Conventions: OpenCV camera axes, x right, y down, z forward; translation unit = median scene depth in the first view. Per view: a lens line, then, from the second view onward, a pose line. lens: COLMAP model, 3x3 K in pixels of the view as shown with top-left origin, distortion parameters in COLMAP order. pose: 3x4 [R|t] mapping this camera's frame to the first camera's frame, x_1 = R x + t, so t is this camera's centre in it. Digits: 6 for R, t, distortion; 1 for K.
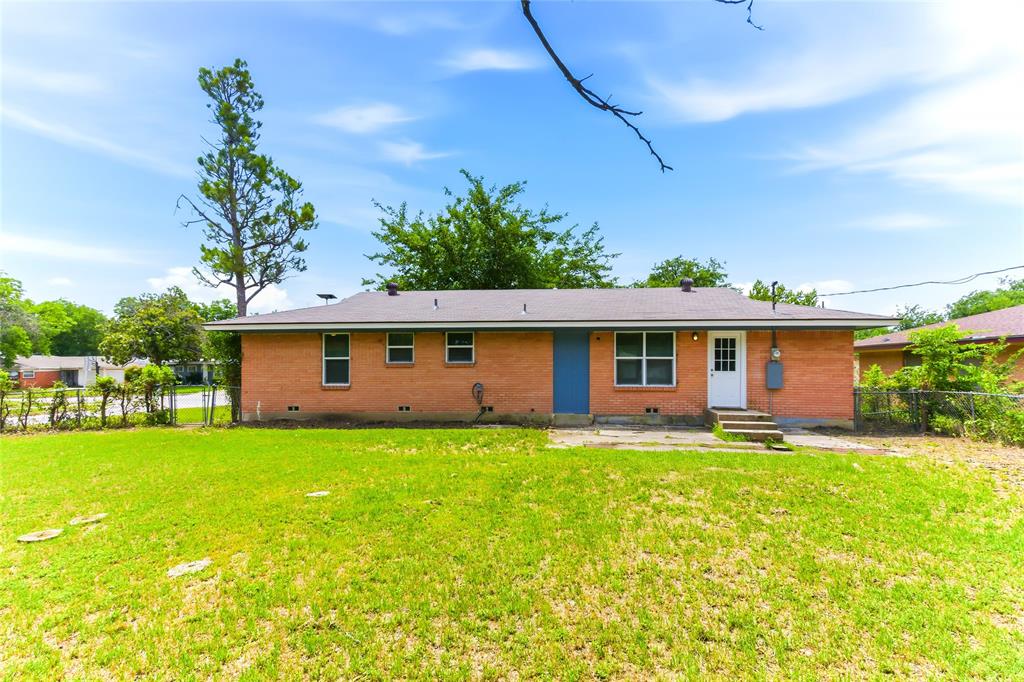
lens RADIAL K [[497.9, 0, 510.5], [0, 497.9, 360.4], [0, 0, 1]] dist [0.019615, 0.000464]
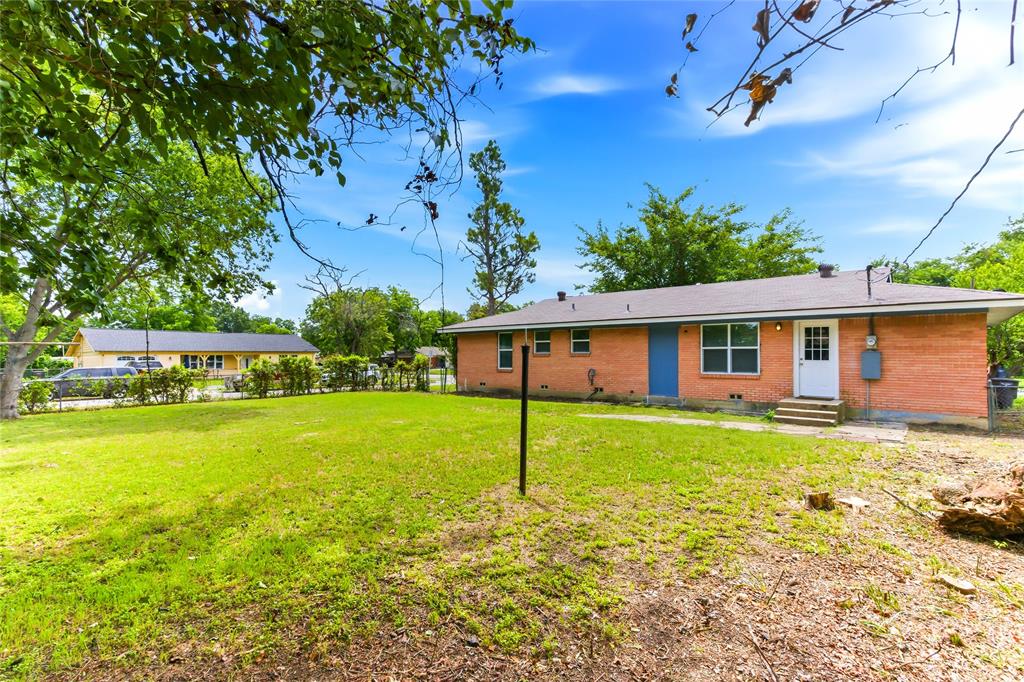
lens RADIAL K [[482.8, 0, 512.0], [0, 482.8, 341.0], [0, 0, 1]] dist [0.000424, 0.000118]
pose [[0.816060, -0.017979, -0.577688, 0.482093], [0.009373, 0.999796, -0.017877, -0.005148], [0.577892, 0.009174, 0.816062, -0.125148]]
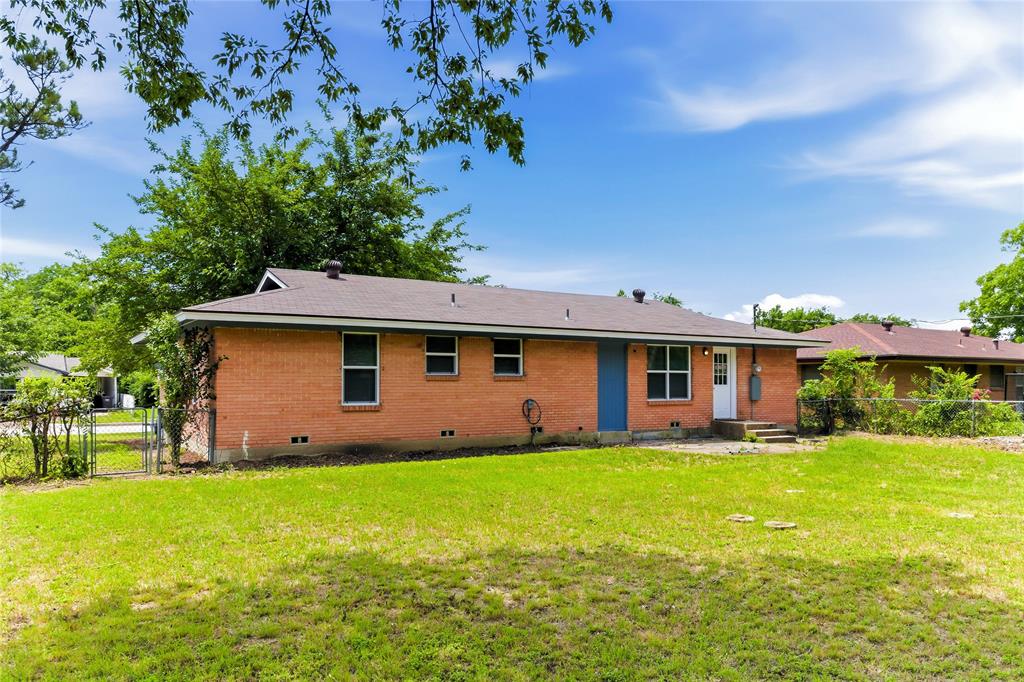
lens RADIAL K [[720.1, 0, 513.6], [0, 720.1, 376.2], [0, 0, 1]] dist [0.002755, 0.001177]
pose [[0.807983, 0.006790, 0.589167, -0.805362], [-0.008930, 0.999960, 0.000723, 0.006015], [-0.589139, -0.005845, 0.808011, 0.028762]]
